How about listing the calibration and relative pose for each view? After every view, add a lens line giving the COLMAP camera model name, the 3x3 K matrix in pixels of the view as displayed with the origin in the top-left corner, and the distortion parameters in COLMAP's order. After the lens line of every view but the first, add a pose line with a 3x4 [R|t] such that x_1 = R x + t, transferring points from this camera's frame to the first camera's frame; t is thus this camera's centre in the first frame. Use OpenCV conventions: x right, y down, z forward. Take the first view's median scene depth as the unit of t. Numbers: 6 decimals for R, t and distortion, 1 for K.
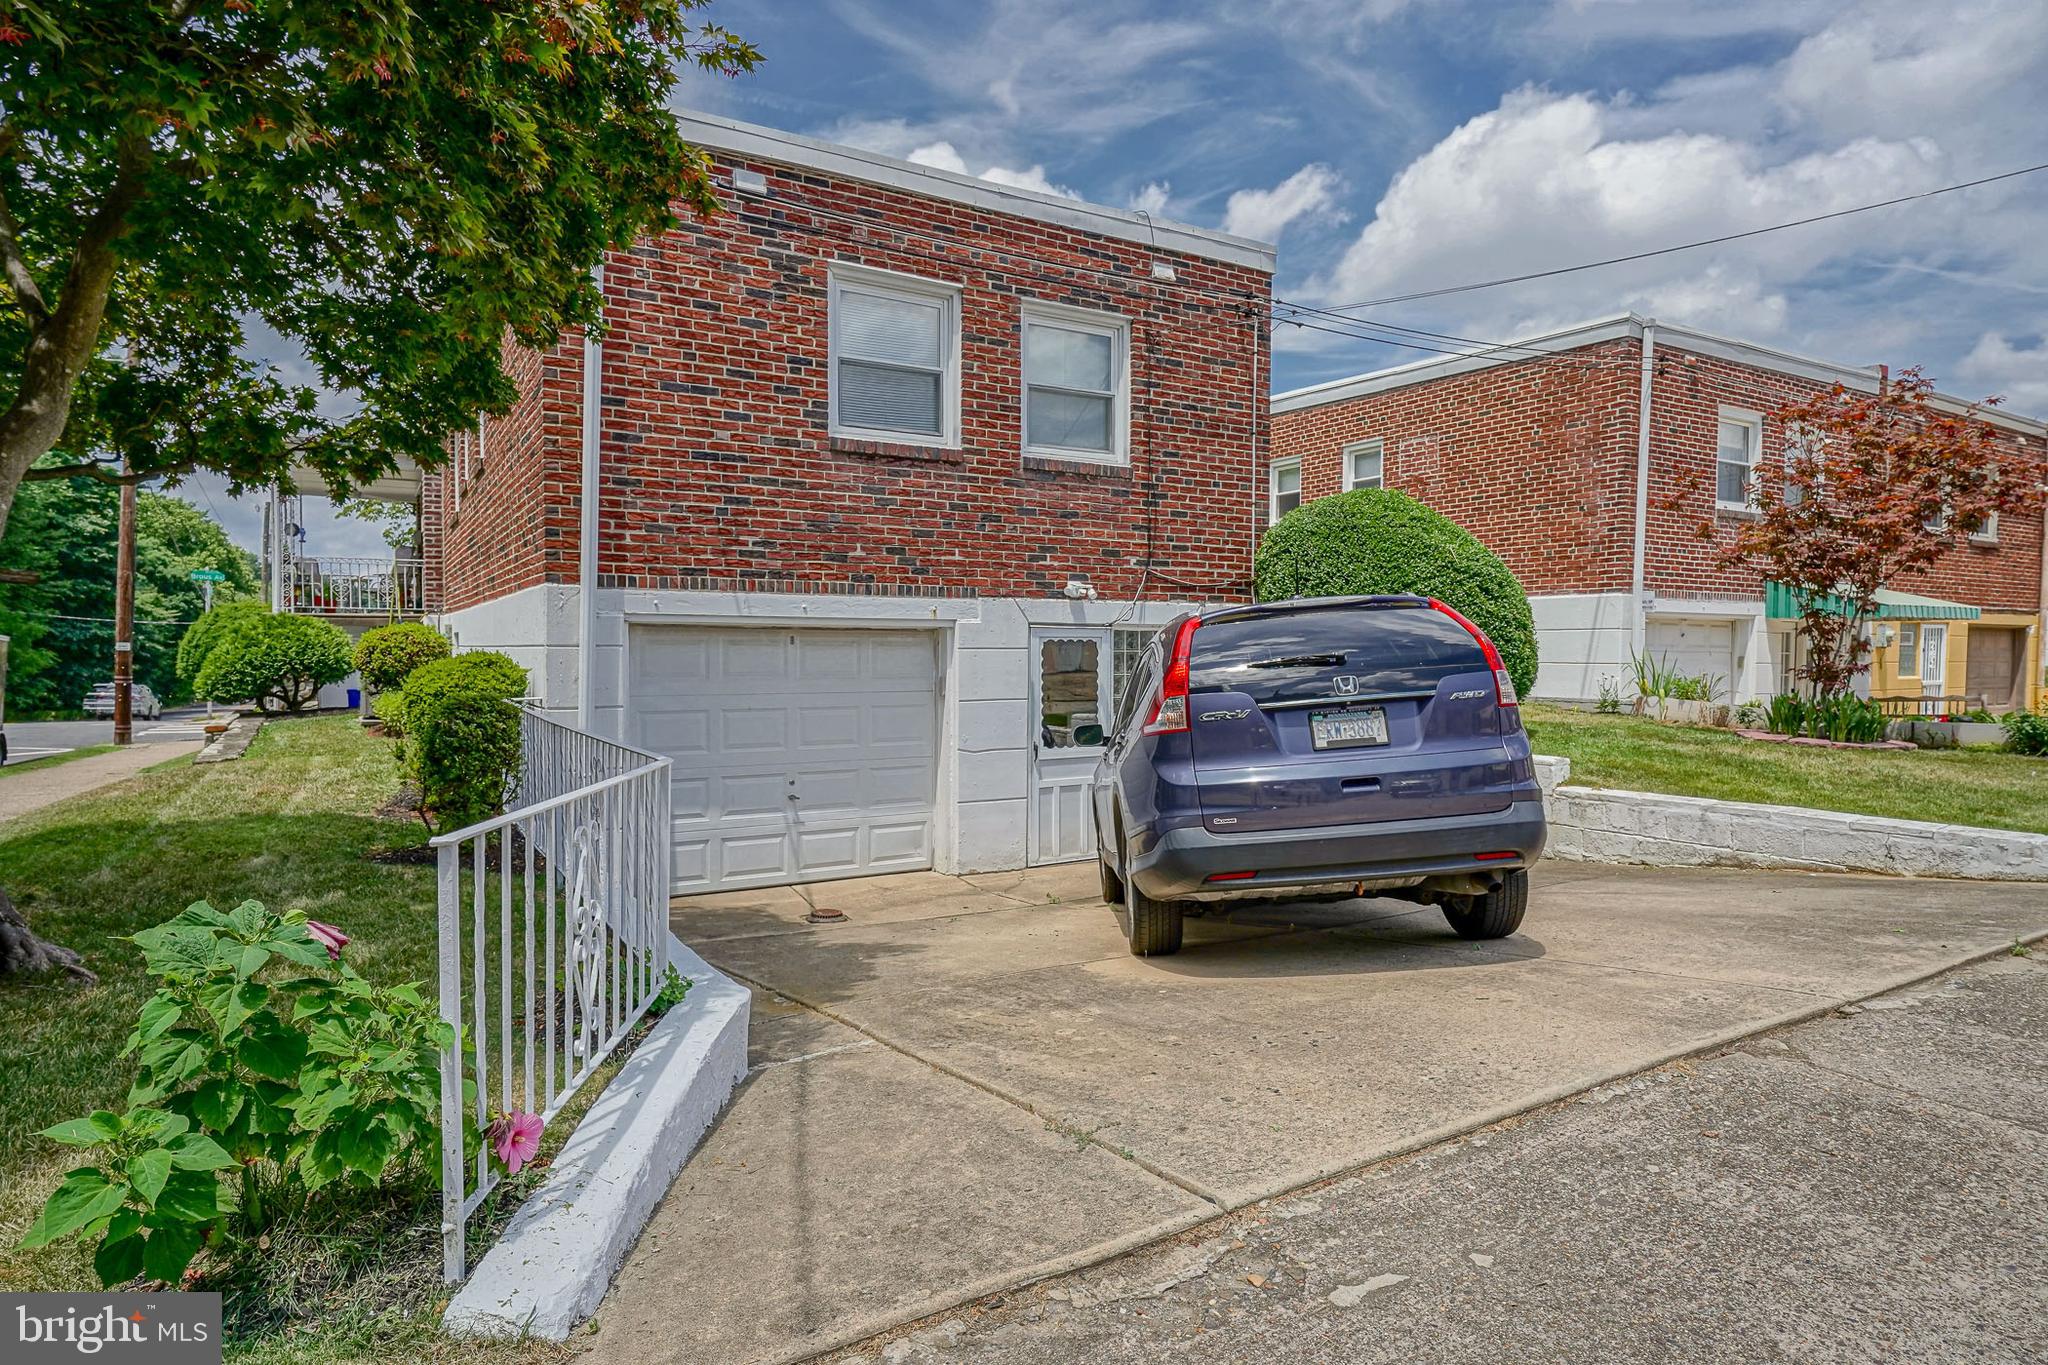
lens RADIAL K [[1139.4, 0, 1027.6], [0, 1139.4, 711.3], [0, 0, 1]] dist [0.000381, -0.000098]
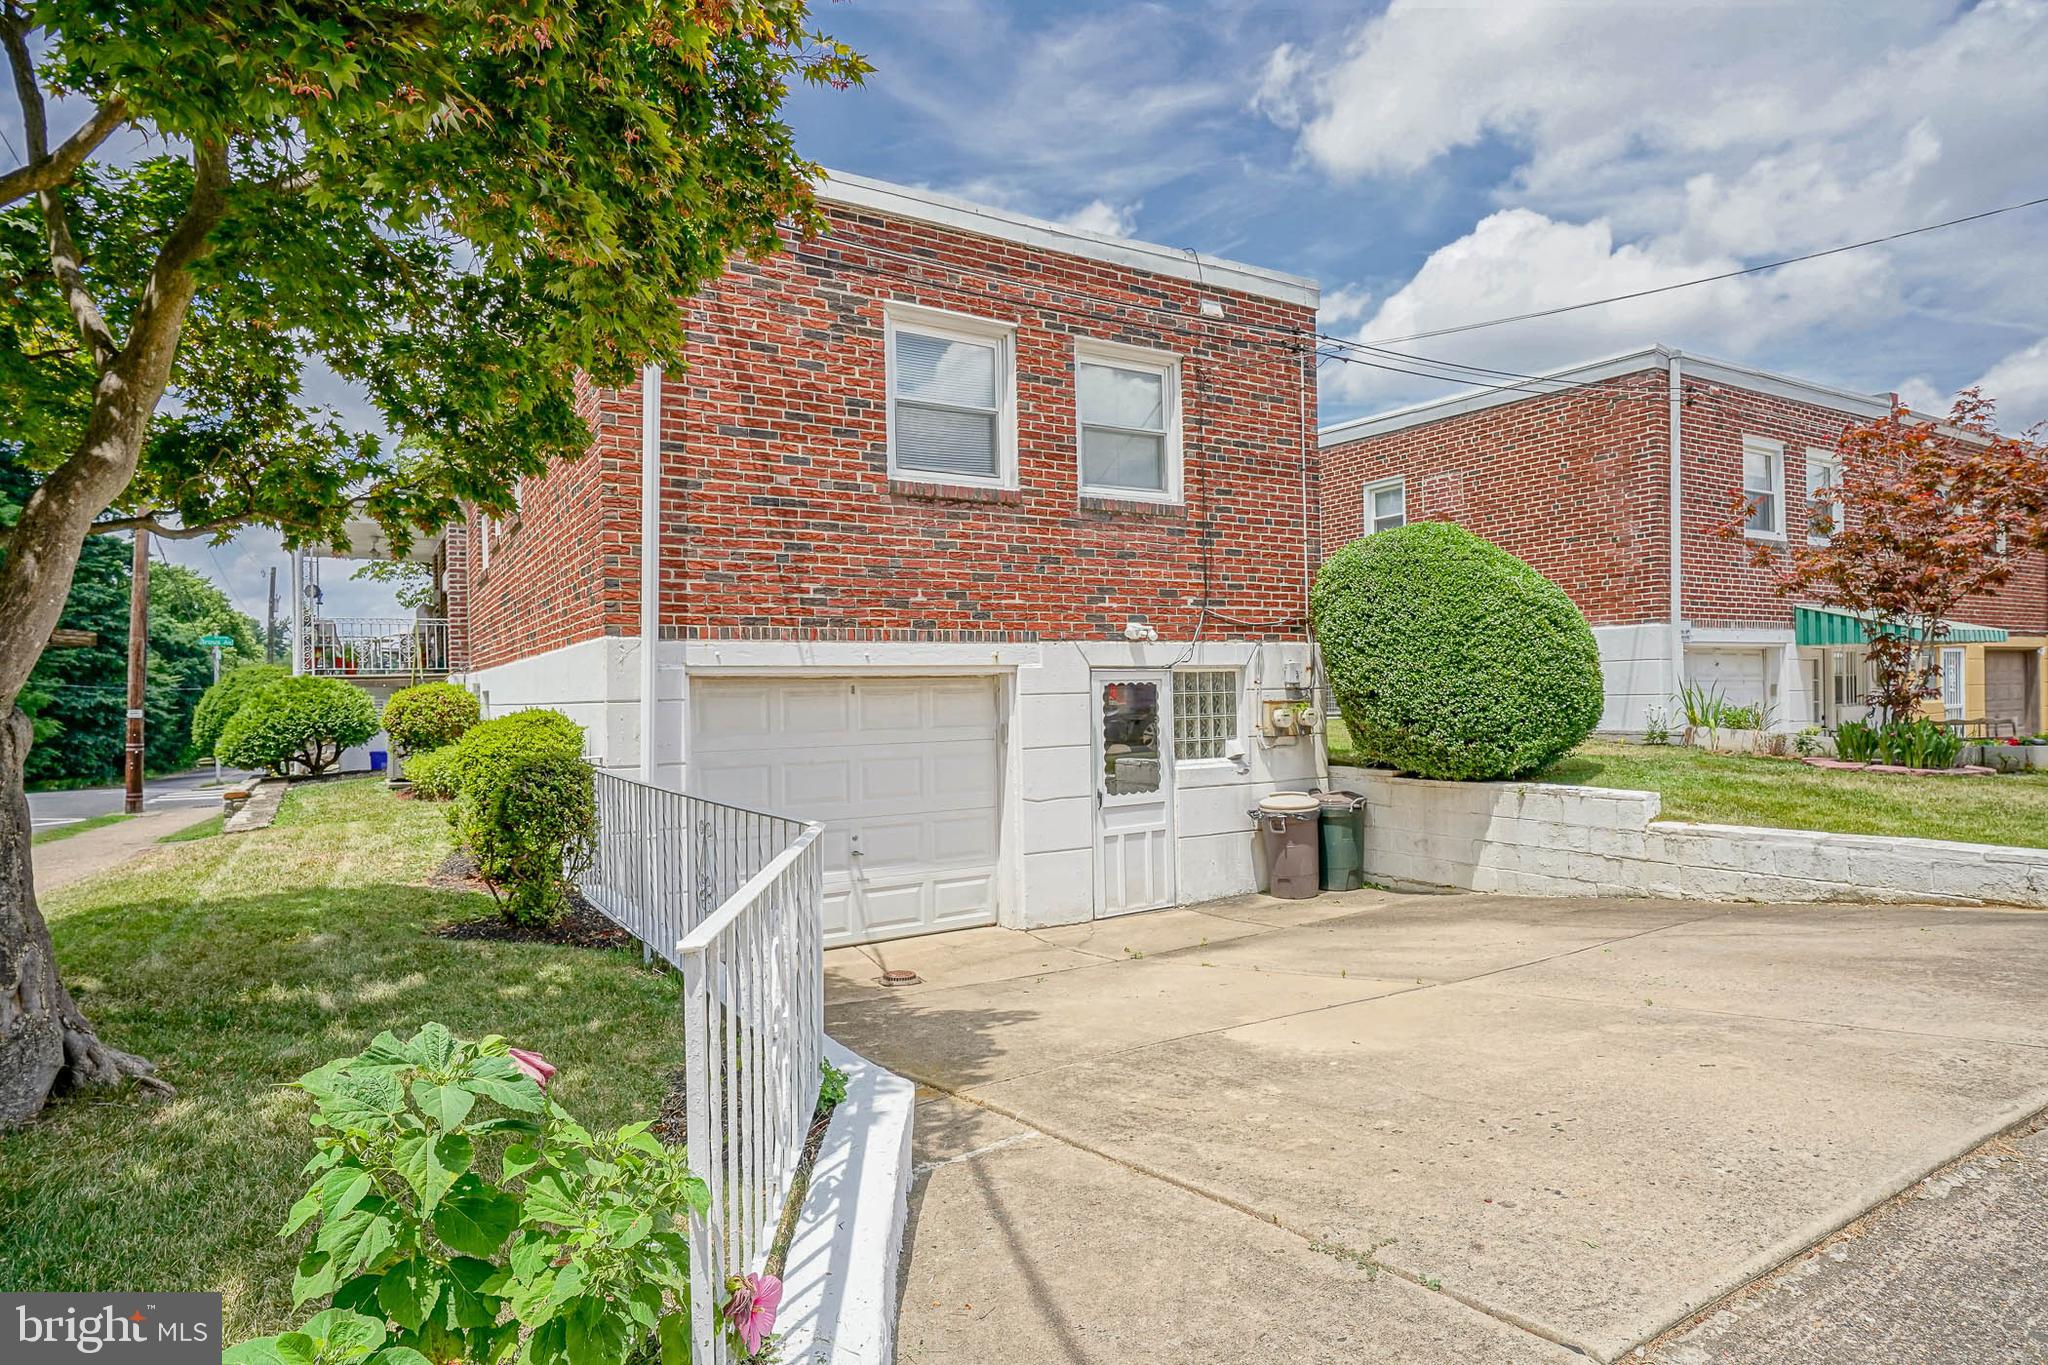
lens RADIAL K [[1124.1, 0, 1031.9], [0, 1124.1, 715.7], [0, 0, 1]] dist [-0.001771, 0.001215]
pose [[0.999664, -0.024271, 0.009110, -0.058398], [0.024583, 0.999056, -0.035825, -0.002586], [-0.008231, 0.036037, 0.999317, 0.044398]]
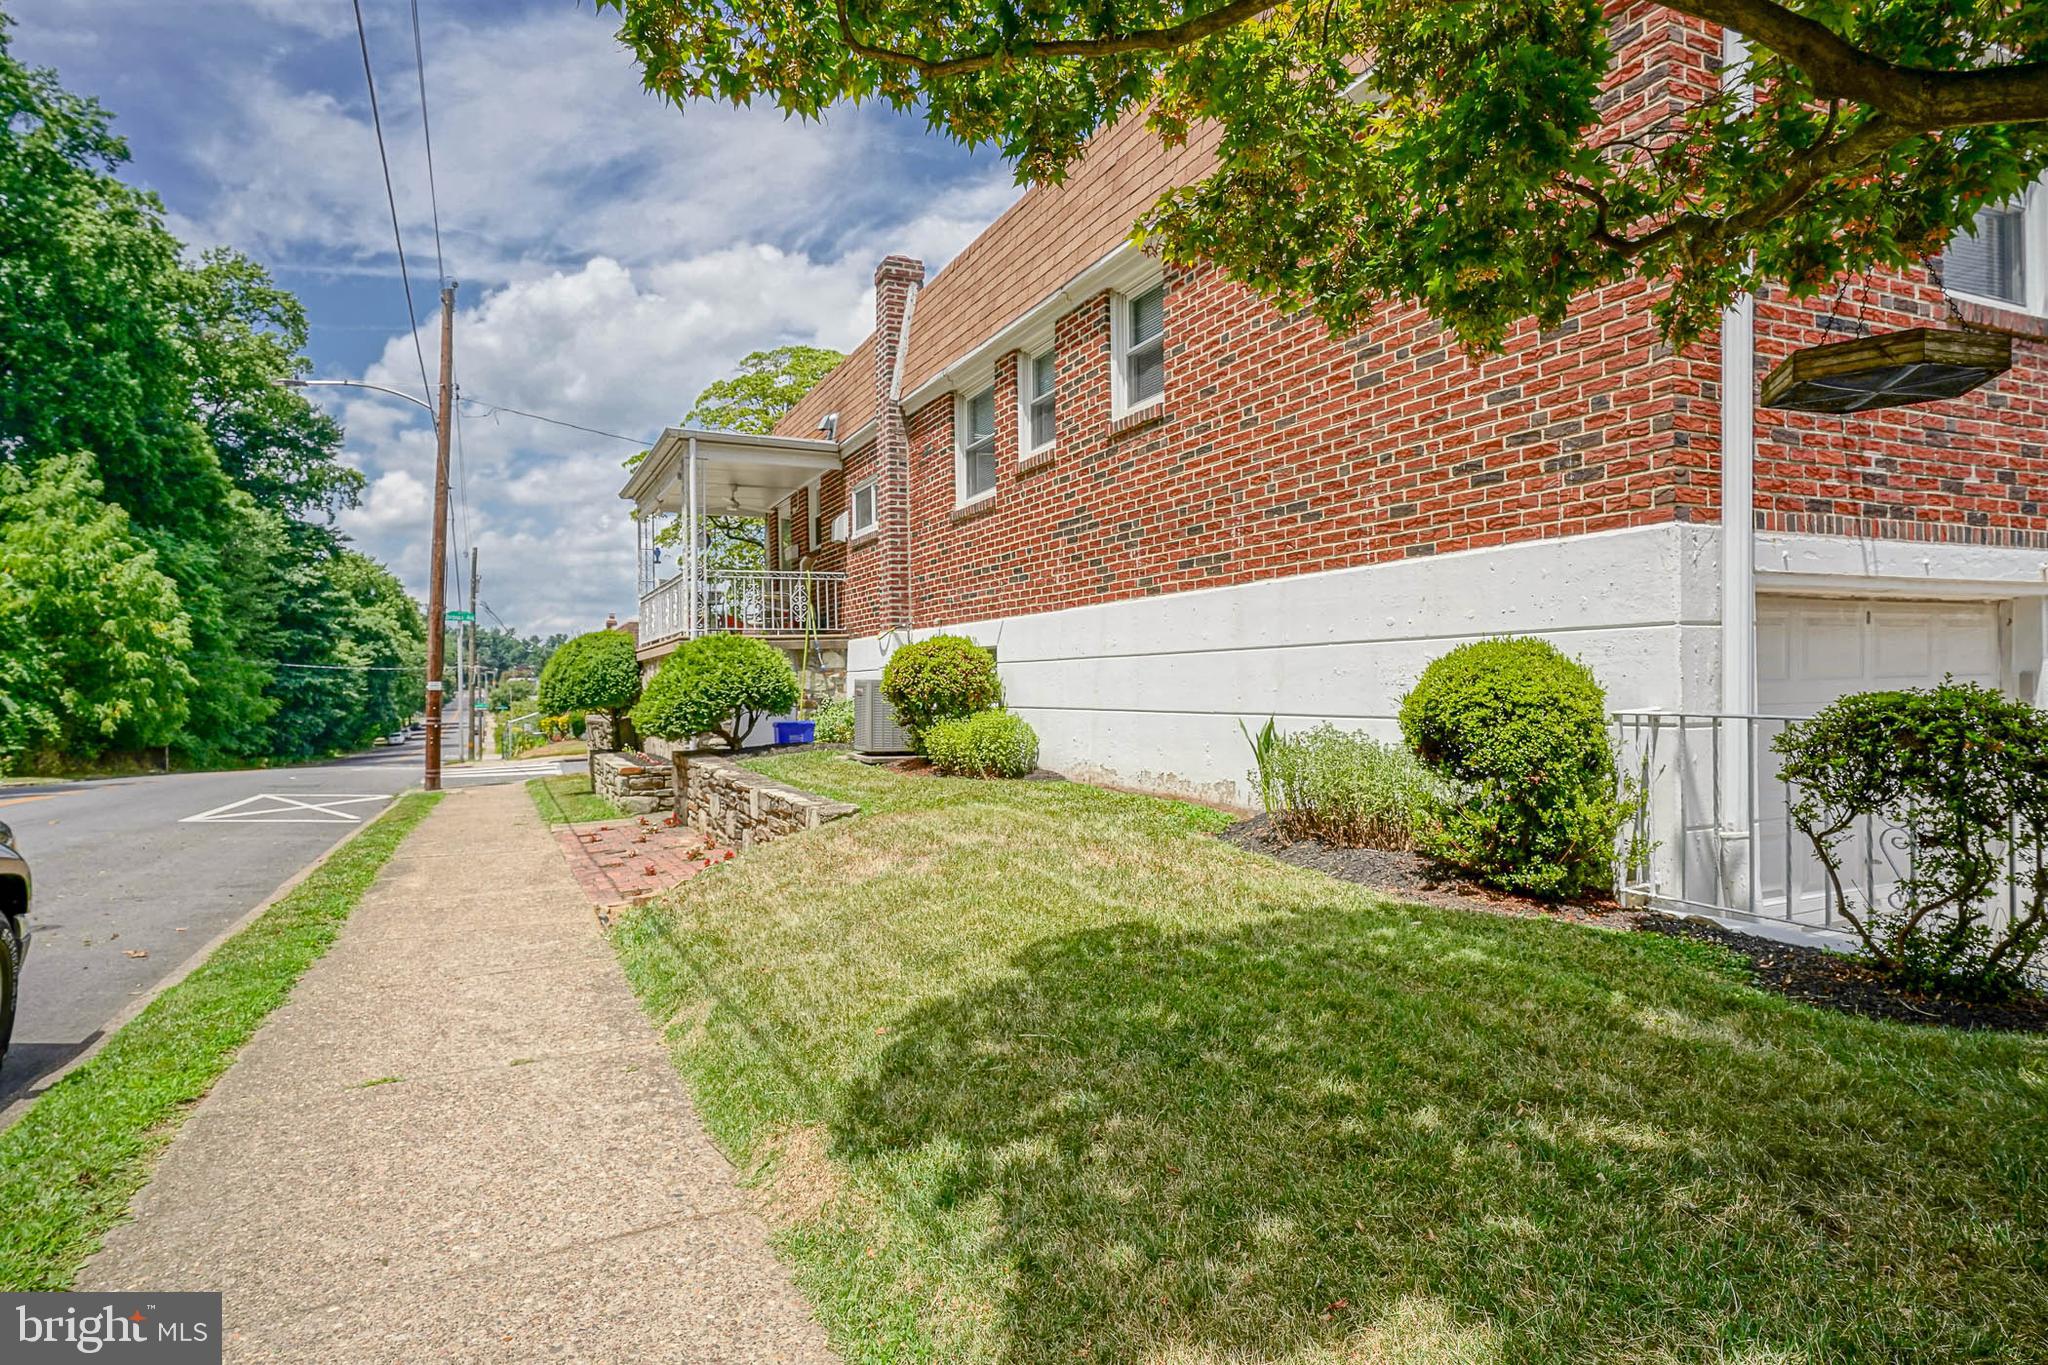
lens RADIAL K [[1139.4, 0, 1027.6], [0, 1139.4, 711.3], [0, 0, 1]] dist [0.000381, -0.000098]
pose [[0.995220, -0.019740, -0.095644, -0.560233], [0.016964, 0.999413, -0.029758, 0.001561], [0.096176, 0.027993, 0.994971, 0.281849]]
